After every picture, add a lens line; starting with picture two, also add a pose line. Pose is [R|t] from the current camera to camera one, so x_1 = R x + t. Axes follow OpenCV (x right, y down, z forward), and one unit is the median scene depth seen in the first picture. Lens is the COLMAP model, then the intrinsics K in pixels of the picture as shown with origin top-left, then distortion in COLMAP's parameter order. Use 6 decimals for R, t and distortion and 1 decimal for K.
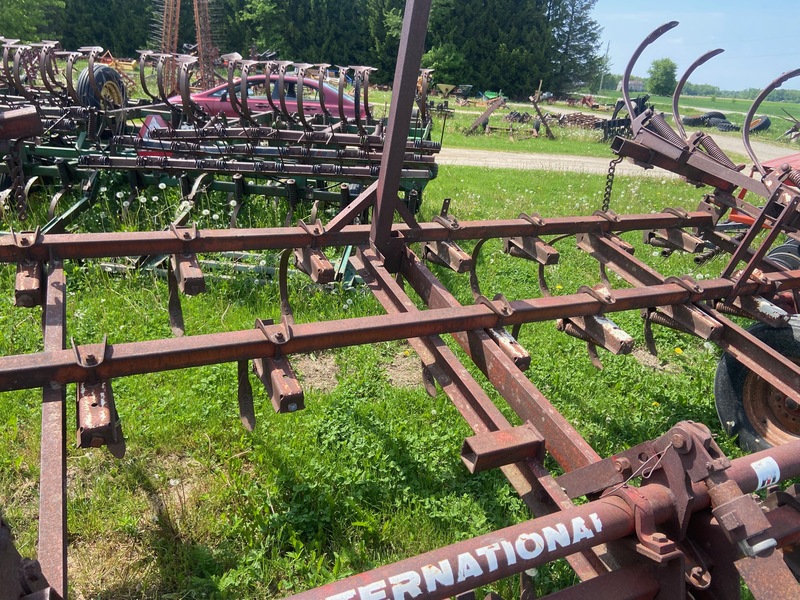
lens RADIAL K [[603.5, 0, 400.1], [0, 603.5, 296.5], [0, 0, 1]] dist [0.110193, -0.121995]
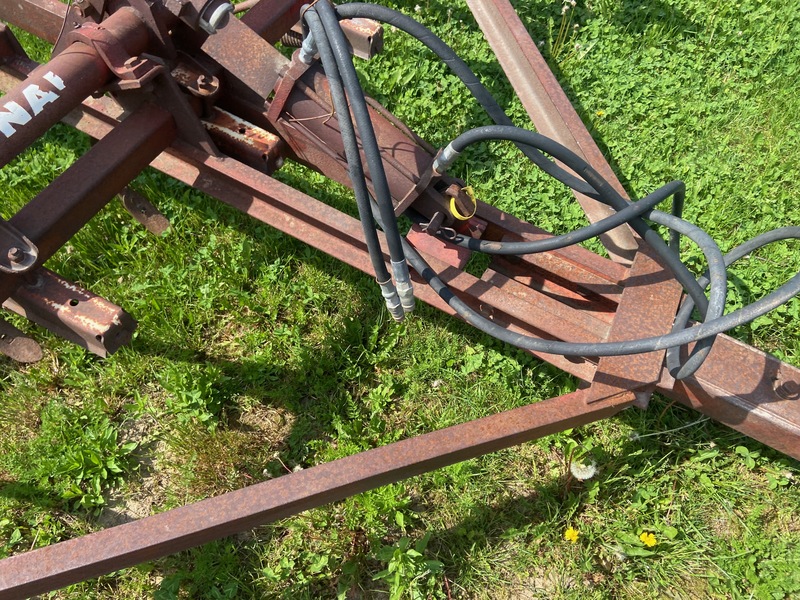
lens RADIAL K [[603.5, 0, 403.0], [0, 603.5, 294.9], [0, 0, 1]] dist [0.110193, -0.121995]
pose [[0.787398, -0.564464, 0.247760, 0.151176], [0.330431, 0.725774, 0.603380, 0.106980], [-0.520404, -0.393232, 0.757990, -0.005794]]
